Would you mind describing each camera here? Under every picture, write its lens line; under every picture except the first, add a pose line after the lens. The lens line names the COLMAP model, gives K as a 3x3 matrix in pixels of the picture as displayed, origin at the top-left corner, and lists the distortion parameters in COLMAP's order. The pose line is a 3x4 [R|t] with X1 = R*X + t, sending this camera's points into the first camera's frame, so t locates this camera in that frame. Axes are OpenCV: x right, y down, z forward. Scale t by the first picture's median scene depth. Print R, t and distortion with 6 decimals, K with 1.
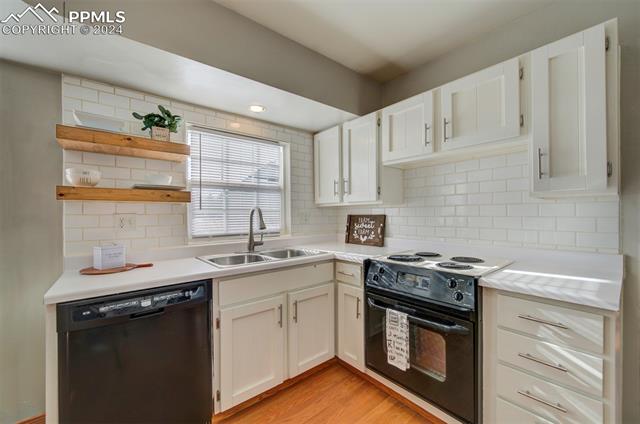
lens RADIAL K [[256.9, 0, 320.0], [0, 256.9, 212.0], [0, 0, 1]] dist [0.001430, 0.000155]
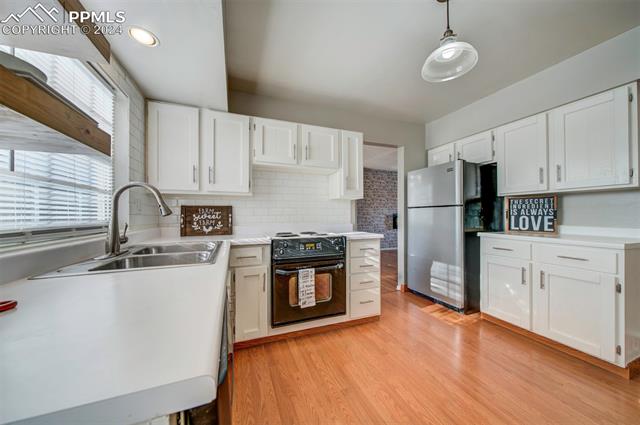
lens RADIAL K [[217.2, 0, 320.0], [0, 217.2, 212.5], [0, 0, 1]] dist [-0.000532, -0.000136]
pose [[0.322613, 0.016658, 0.946384, -0.606758], [-0.006397, 0.999861, -0.015418, 0.059182], [-0.946509, -0.001080, 0.322675, 0.377673]]
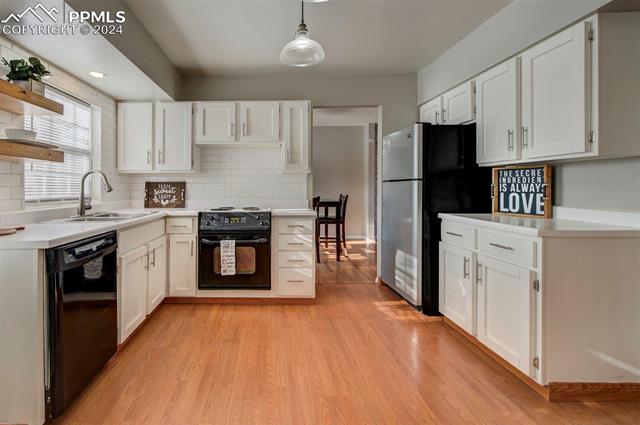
lens RADIAL K [[293.2, 0, 262.3], [0, 293.2, 182.9], [0, 0, 1]] dist [0.000634, 0.000250]
pose [[0.654327, 0.017827, 0.756001, -0.671198], [-0.008550, 0.999833, -0.016176, 0.040903], [-0.756163, 0.004121, 0.654370, -0.250881]]
